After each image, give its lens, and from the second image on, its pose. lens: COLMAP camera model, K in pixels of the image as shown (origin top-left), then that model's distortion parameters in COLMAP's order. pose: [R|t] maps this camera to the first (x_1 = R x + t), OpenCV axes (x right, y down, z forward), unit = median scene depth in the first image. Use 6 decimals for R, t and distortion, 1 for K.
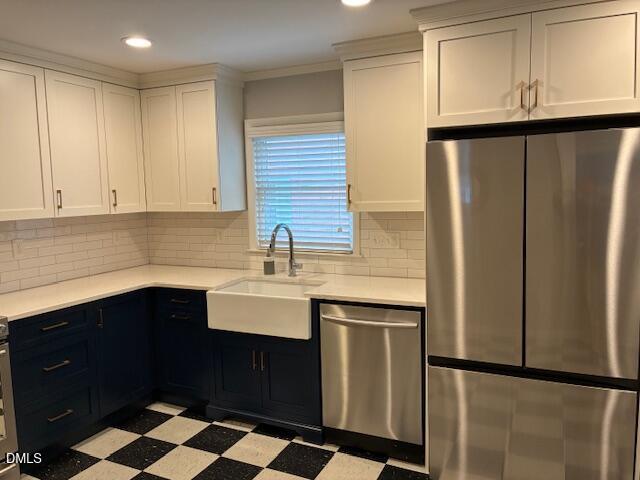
lens RADIAL K [[485.4, 0, 321.5], [0, 485.4, 234.4], [0, 0, 1]] dist [0.040546, -0.047911]
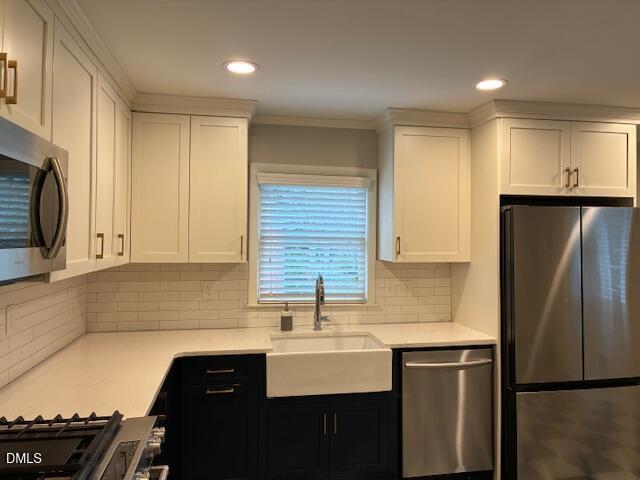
lens RADIAL K [[485.4, 0, 322.8], [0, 485.4, 235.4], [0, 0, 1]] dist [0.040546, -0.047911]
pose [[0.812207, 0.031447, 0.582522, -0.668749], [0.027931, 0.995305, -0.092676, -0.010955], [-0.582701, 0.091542, 0.807515, 0.217605]]
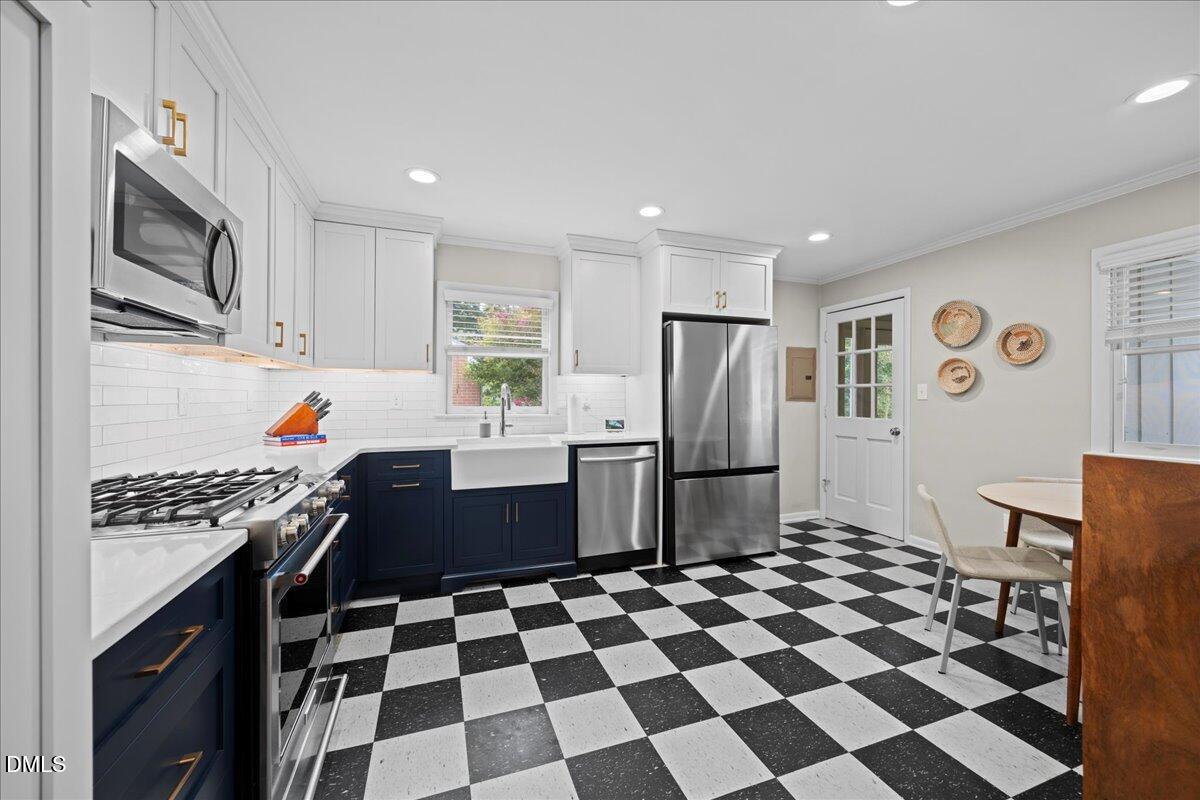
lens RADIAL K [[466.8, 0, 602.7], [0, 466.8, 396.4], [0, 0, 1]] dist [0.005165, 0.000166]
pose [[0.706210, 0.024599, 0.707575, -0.670515], [0.047369, 0.995515, -0.081887, 0.101621], [-0.706416, 0.091346, 0.701877, 0.150529]]
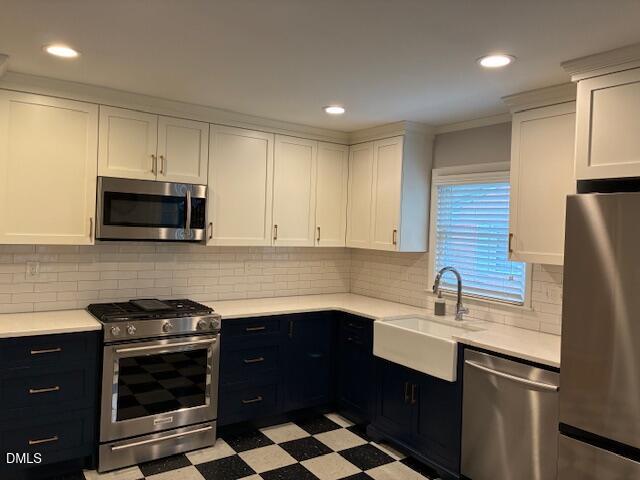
lens RADIAL K [[485.4, 0, 324.5], [0, 485.4, 233.3], [0, 0, 1]] dist [0.040546, -0.047911]
pose [[0.863087, 0.057401, -0.501783, 0.216625], [-0.099826, 0.993309, -0.058077, -0.007091], [0.495092, 0.100216, 0.863042, -0.045541]]
